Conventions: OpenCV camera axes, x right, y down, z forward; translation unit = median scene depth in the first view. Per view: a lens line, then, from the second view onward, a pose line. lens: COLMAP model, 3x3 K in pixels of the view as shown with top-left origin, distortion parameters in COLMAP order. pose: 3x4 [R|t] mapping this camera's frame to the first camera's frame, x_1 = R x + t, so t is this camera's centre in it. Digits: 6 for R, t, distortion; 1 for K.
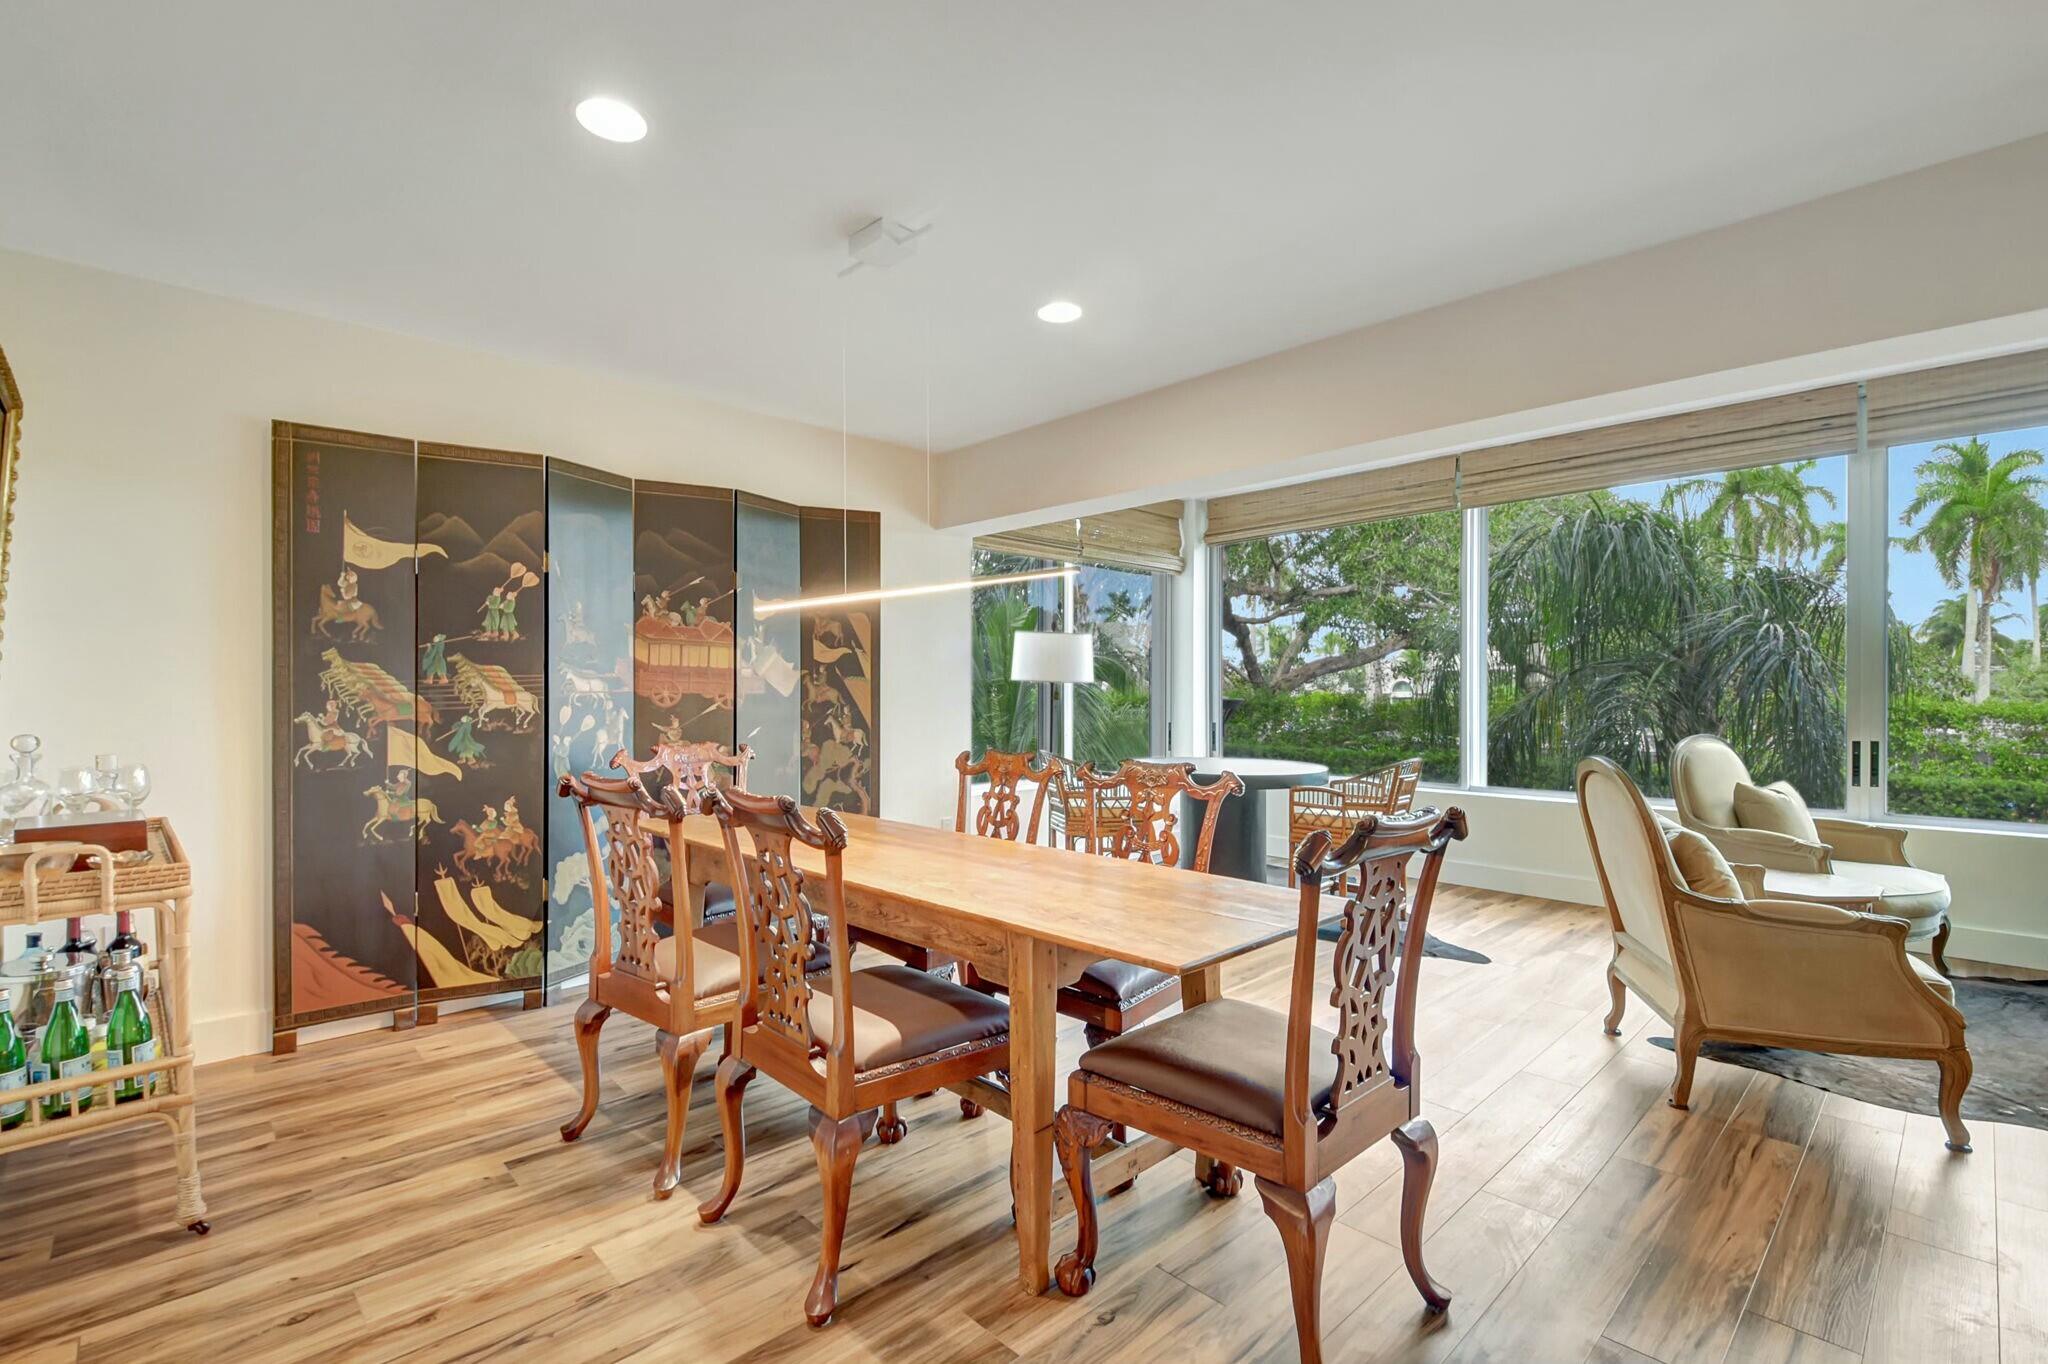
lens RADIAL K [[927.0, 0, 982.7], [0, 927.0, 686.7], [0, 0, 1]] dist [-0.014053, -0.000397]
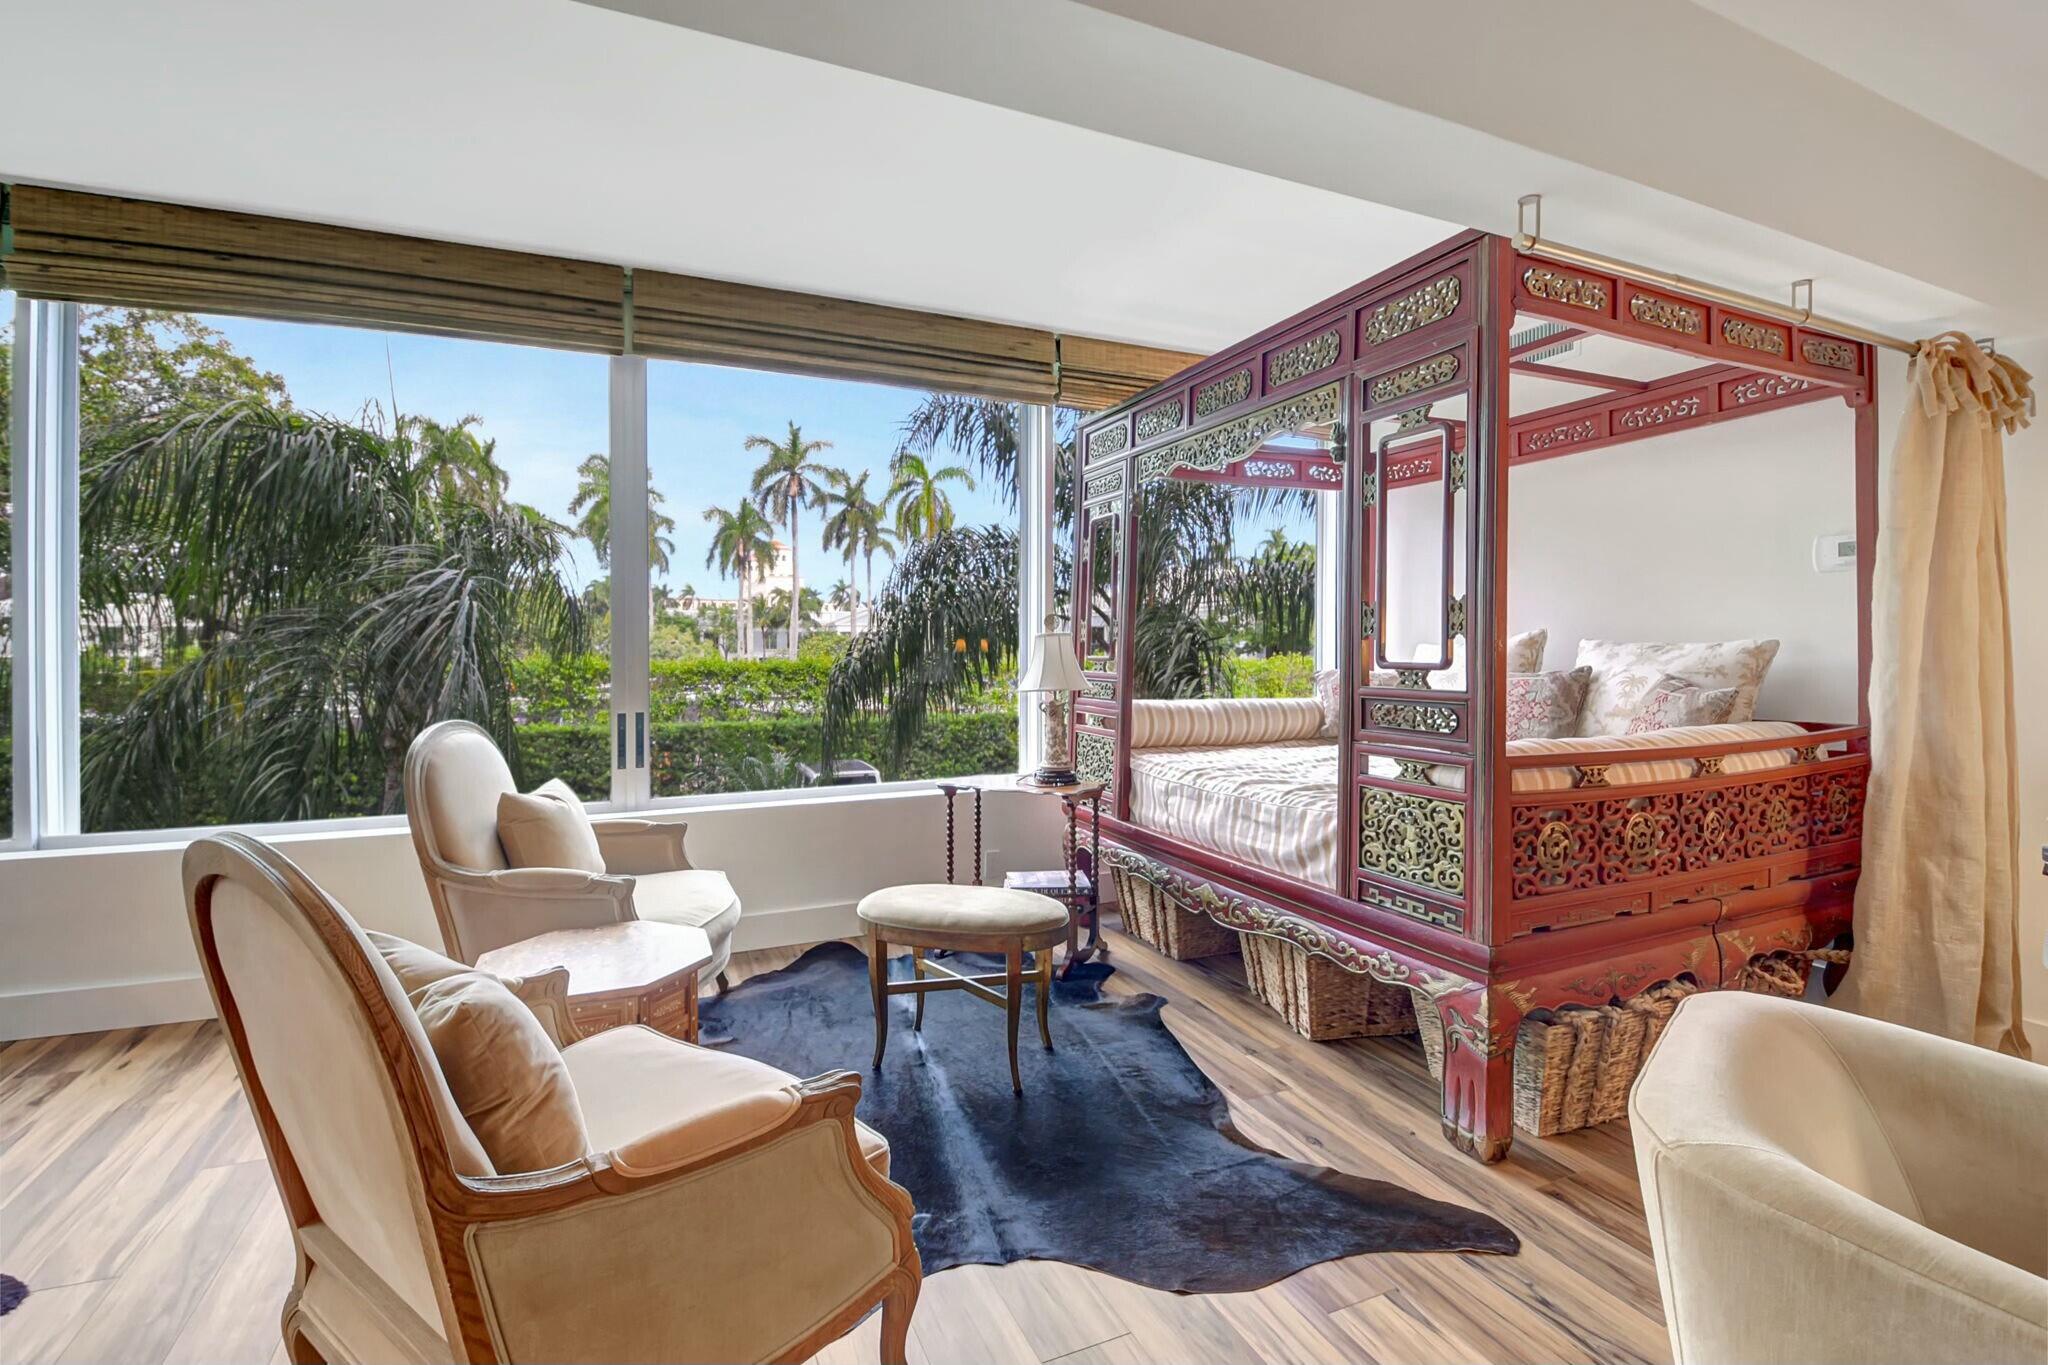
lens RADIAL K [[936.2, 0, 1026.3], [0, 936.2, 648.7], [0, 0, 1]] dist [-0.032516, -0.000101]
pose [[0.313044, -0.002052, 0.949736, 0.066864], [0.002440, 0.999996, 0.001357, 0.000737], [-0.949735, 0.001893, 0.313048, 0.093100]]
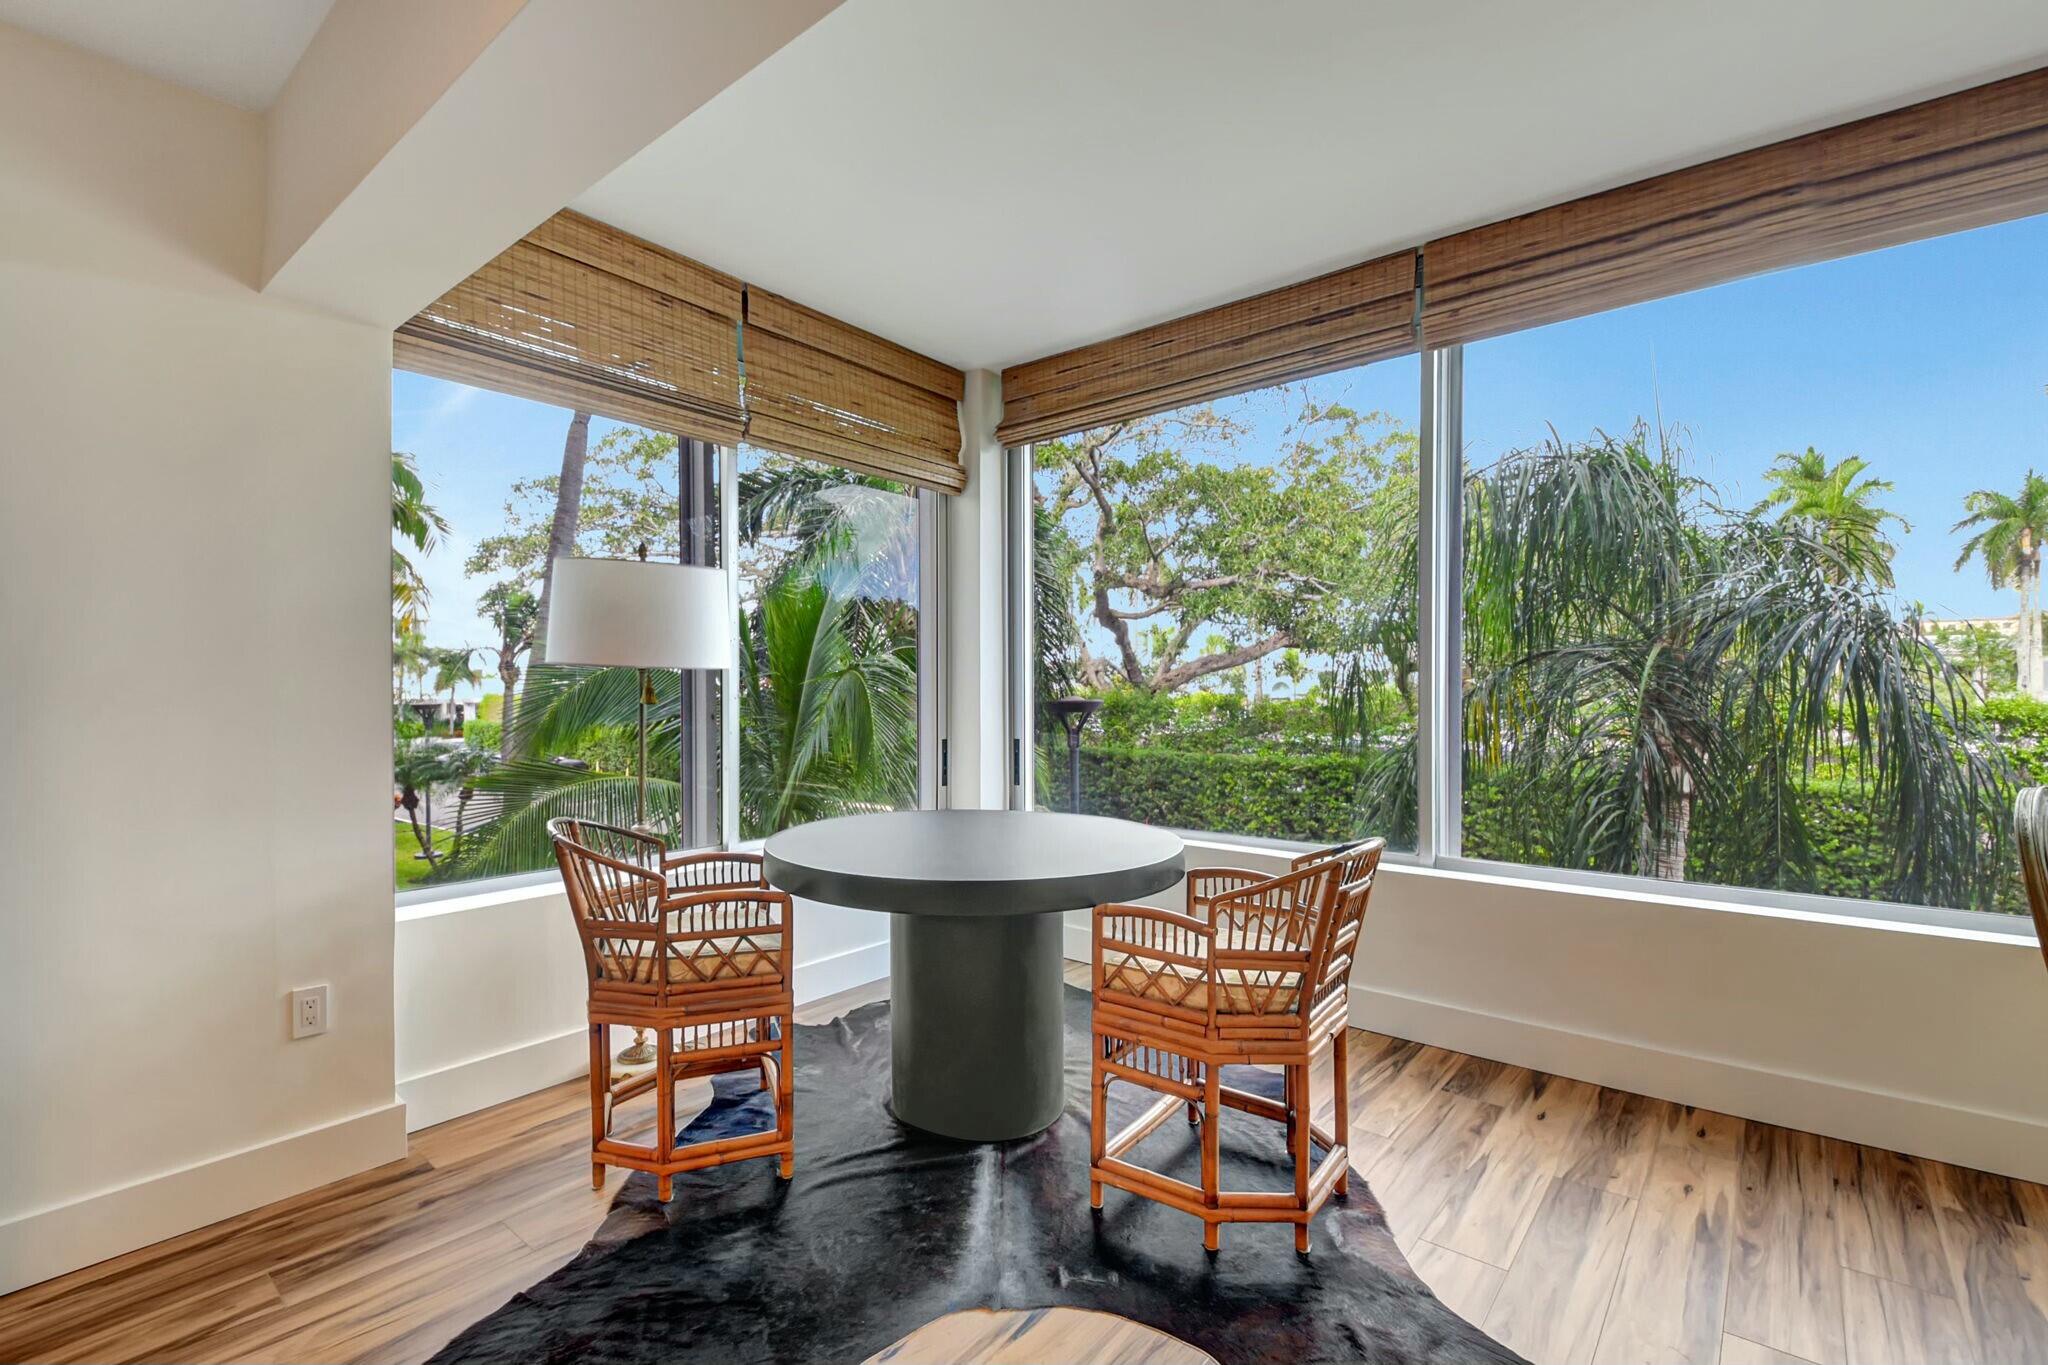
lens RADIAL K [[925.9, 0, 1022.4], [0, 925.9, 695.1], [0, 0, 1]] dist [0.000689, -0.000025]
pose [[0.987809, -0.002828, 0.155643, 0.058618], [0.001665, 0.999970, 0.007604, 0.001803], [-0.155660, -0.007252, 0.987784, 0.146057]]
